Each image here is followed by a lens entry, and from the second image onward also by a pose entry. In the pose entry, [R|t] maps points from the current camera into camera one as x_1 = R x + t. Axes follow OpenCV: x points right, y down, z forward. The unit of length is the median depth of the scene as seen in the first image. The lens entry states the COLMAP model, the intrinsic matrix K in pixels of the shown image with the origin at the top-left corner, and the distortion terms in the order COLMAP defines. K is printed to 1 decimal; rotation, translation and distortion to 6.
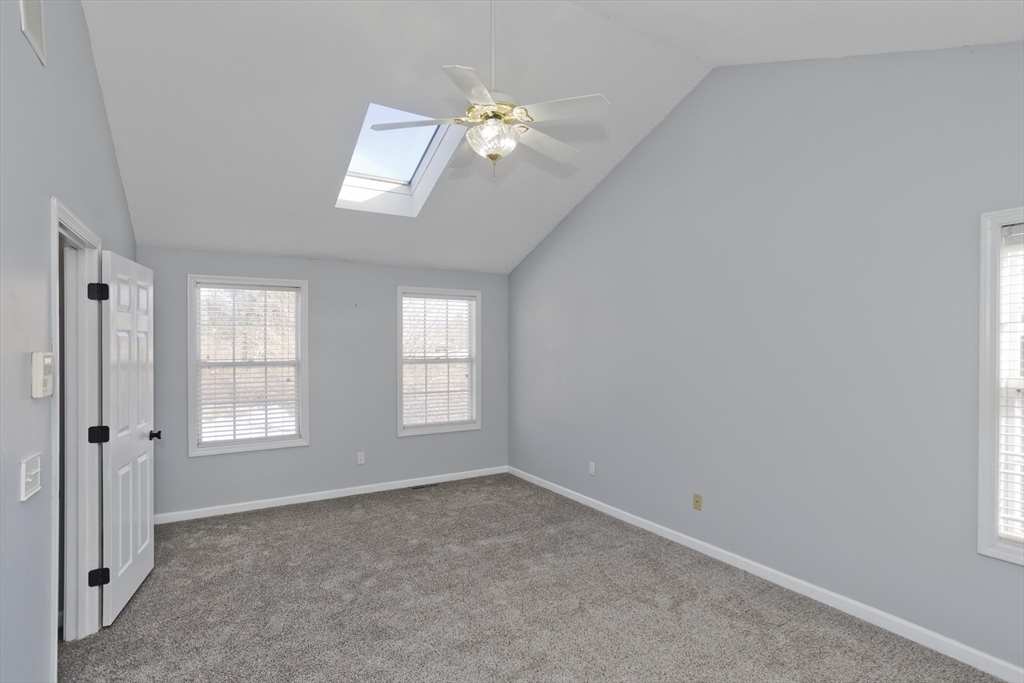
lens RADIAL K [[510.6, 0, 515.6], [0, 510.6, 344.3], [0, 0, 1]] dist [-0.039773, 0.000720]
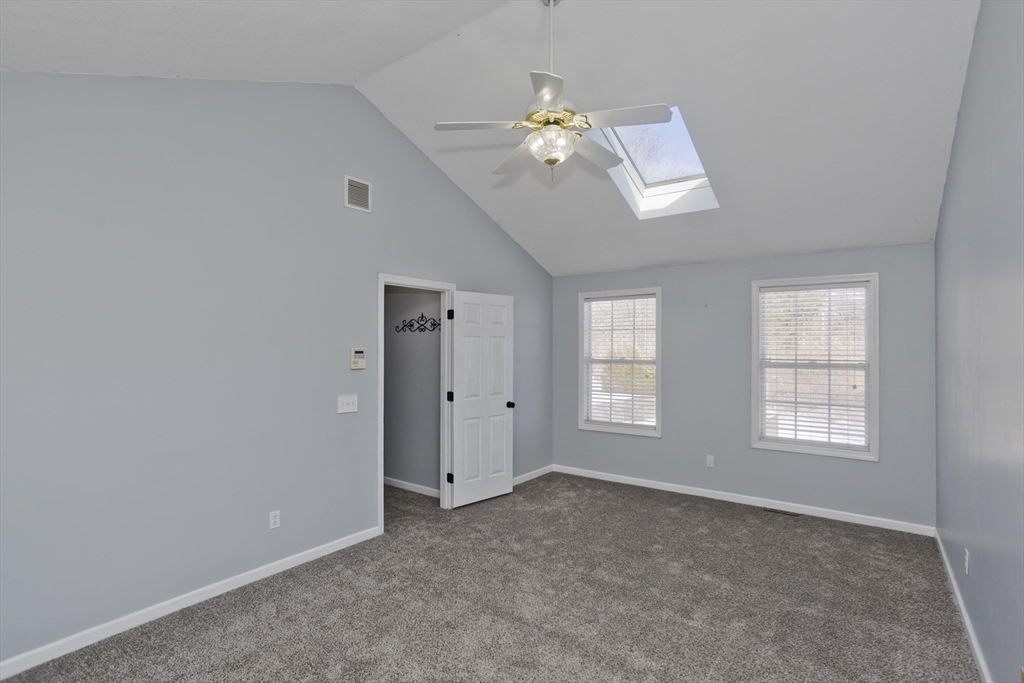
lens RADIAL K [[496.5, 0, 511.6], [0, 496.5, 335.1], [0, 0, 1]] dist [-0.050238, 0.031870]
pose [[0.364737, -0.017916, -0.930938, 0.434593], [-0.002070, 0.999797, -0.020053, 0.000966], [0.931108, 0.009241, 0.364626, 0.288722]]
